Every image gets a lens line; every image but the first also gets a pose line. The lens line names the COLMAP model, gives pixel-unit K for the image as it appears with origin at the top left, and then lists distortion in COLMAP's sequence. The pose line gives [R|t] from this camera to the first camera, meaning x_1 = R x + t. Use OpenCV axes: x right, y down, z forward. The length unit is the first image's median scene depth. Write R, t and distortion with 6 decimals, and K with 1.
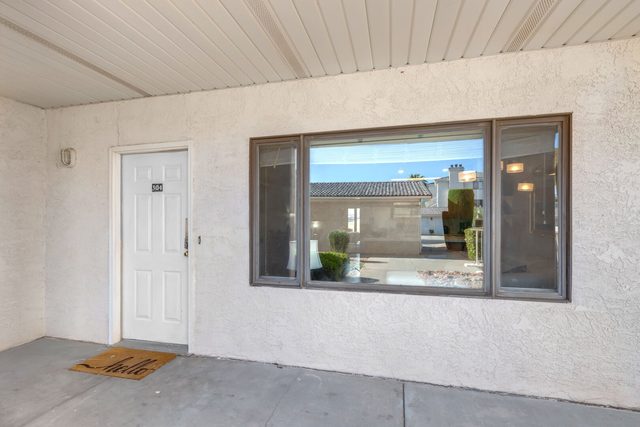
lens RADIAL K [[288.4, 0, 319.6], [0, 288.4, 216.6], [0, 0, 1]] dist [0.000513, 0.000090]
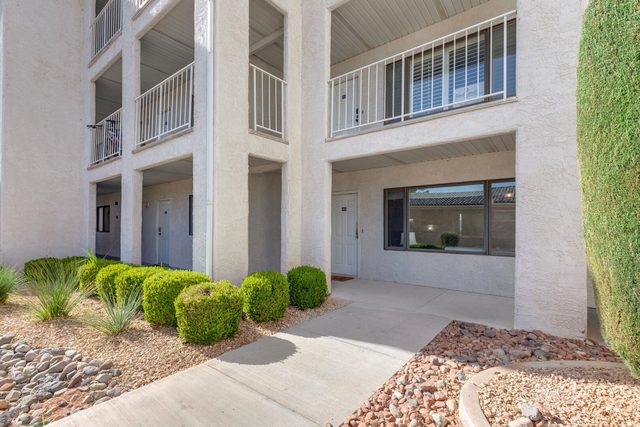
lens RADIAL K [[288.4, 0, 319.6], [0, 288.4, 216.6], [0, 0, 1]] dist [0.000513, 0.000090]
pose [[0.910169, -0.007970, -0.414160, 0.263098], [0.000834, 0.999848, -0.017409, 0.002795], [0.414236, 0.015500, 0.910038, -1.383090]]
